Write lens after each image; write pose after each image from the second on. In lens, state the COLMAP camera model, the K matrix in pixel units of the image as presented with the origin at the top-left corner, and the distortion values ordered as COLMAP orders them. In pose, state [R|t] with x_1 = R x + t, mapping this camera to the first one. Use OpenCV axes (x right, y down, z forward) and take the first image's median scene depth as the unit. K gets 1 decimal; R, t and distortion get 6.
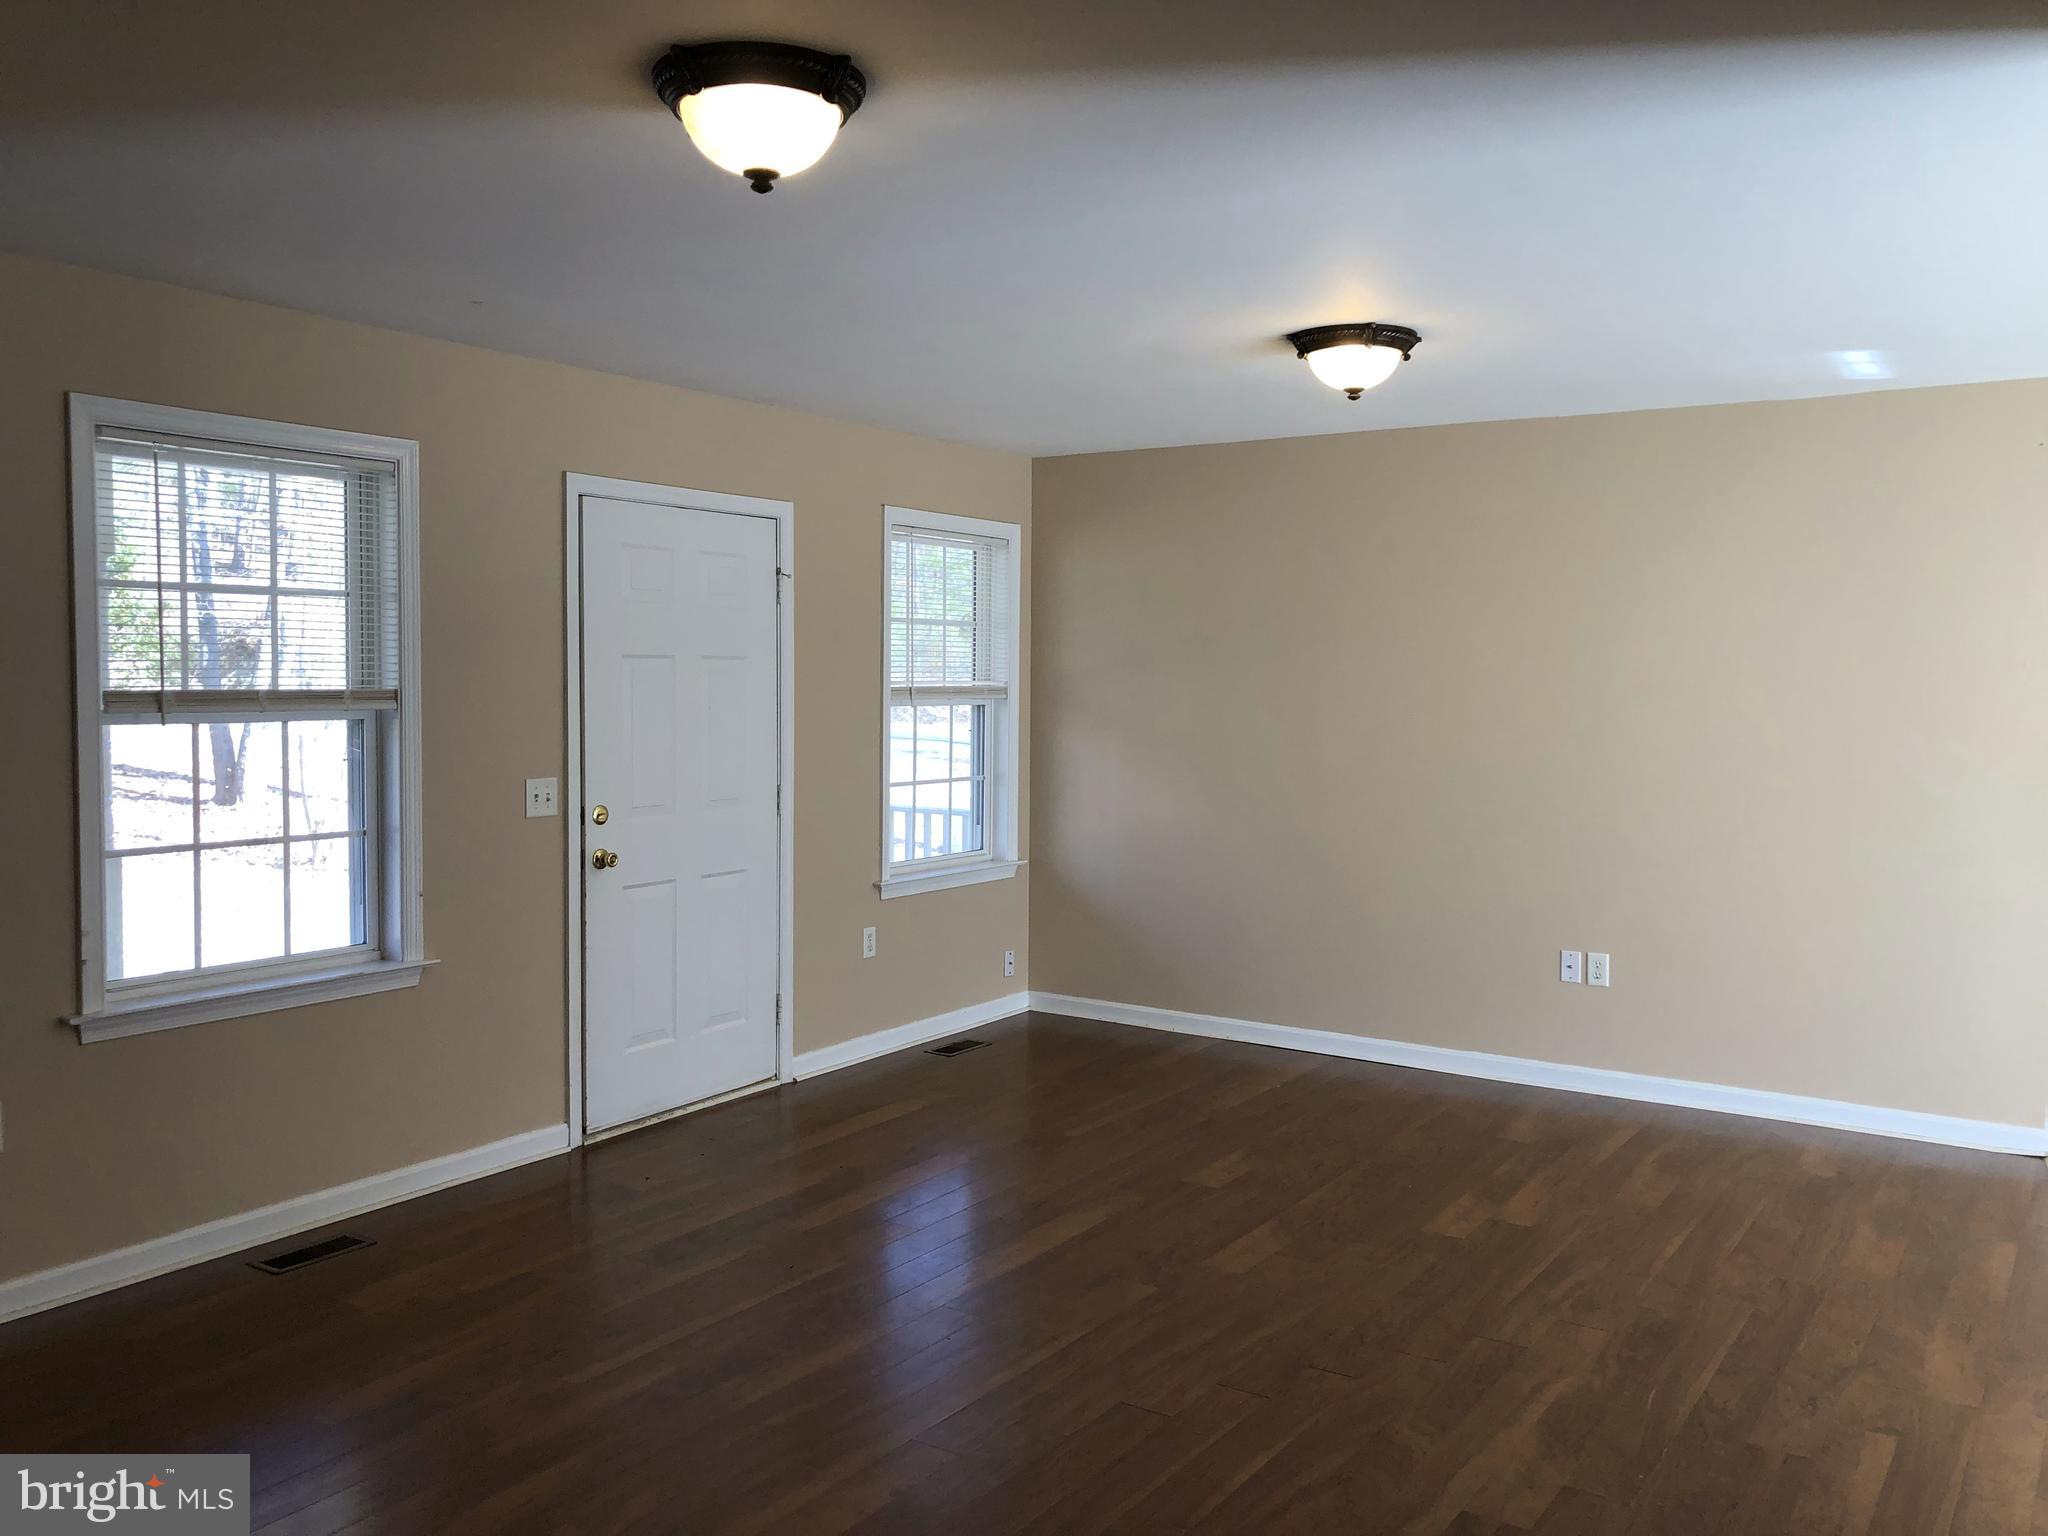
lens RADIAL K [[1696.6, 0, 1017.1], [0, 1696.6, 768.3], [0, 0, 1]] dist [0.038018, -0.039869]
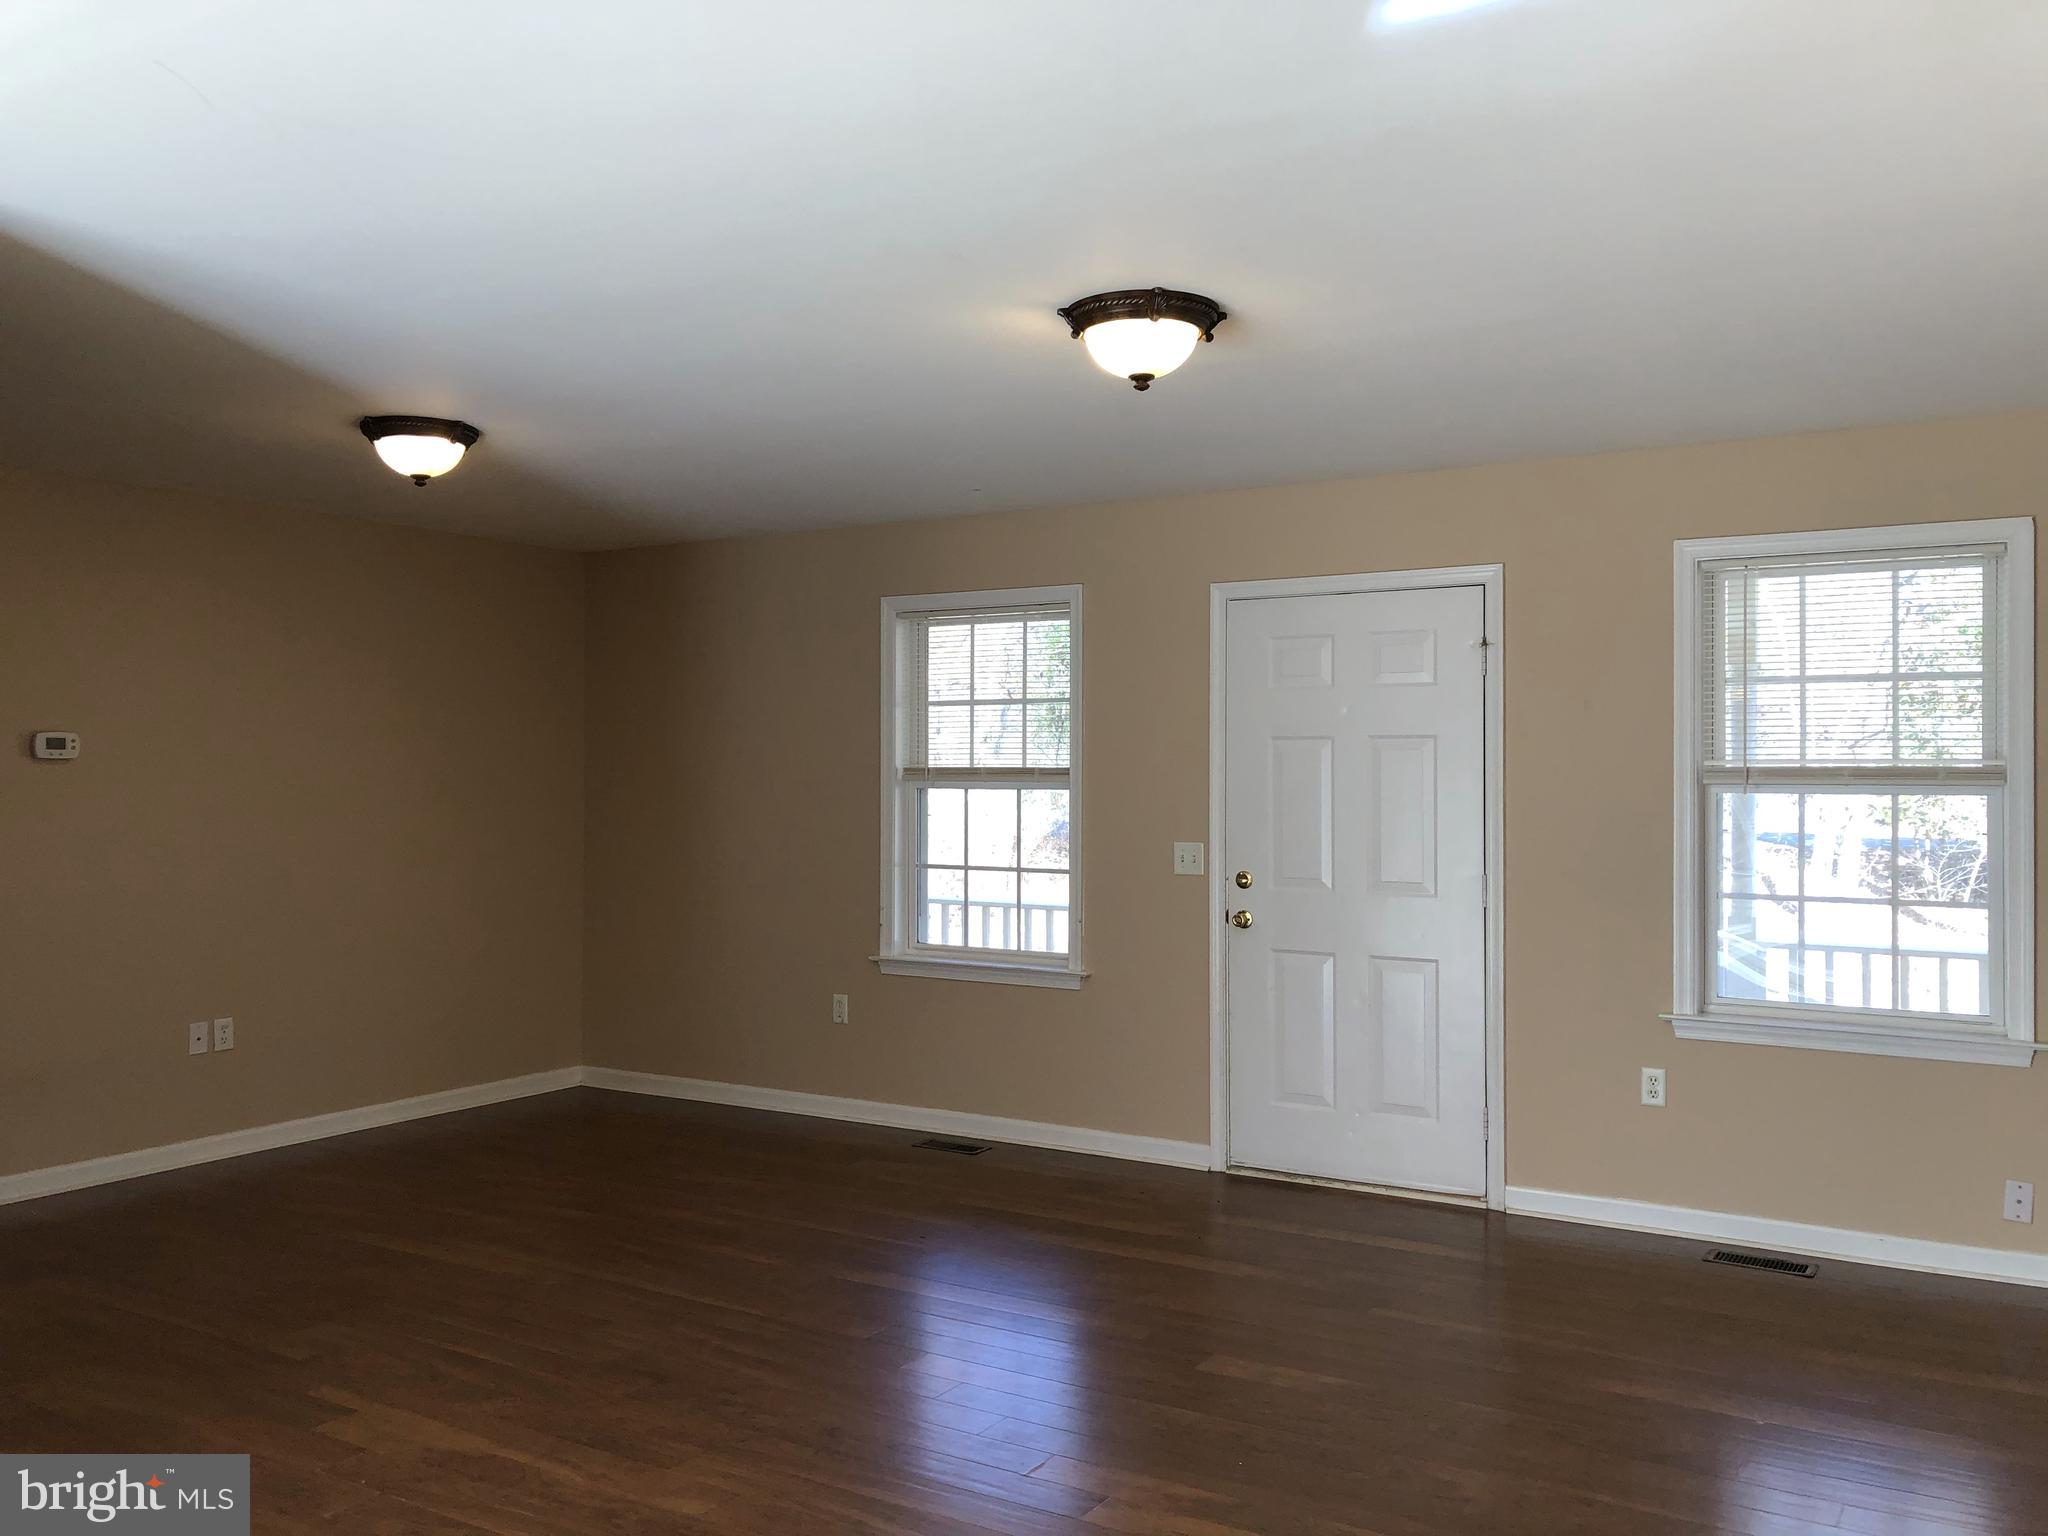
lens RADIAL K [[1696.6, 0, 1034.2], [0, 1696.6, 762.4], [0, 0, 1]] dist [0.038018, -0.039869]
pose [[0.021295, -0.021852, -0.999534, 0.900468], [-0.065035, 0.997613, -0.023196, -0.015435], [0.997656, 0.065499, 0.019823, 0.860723]]
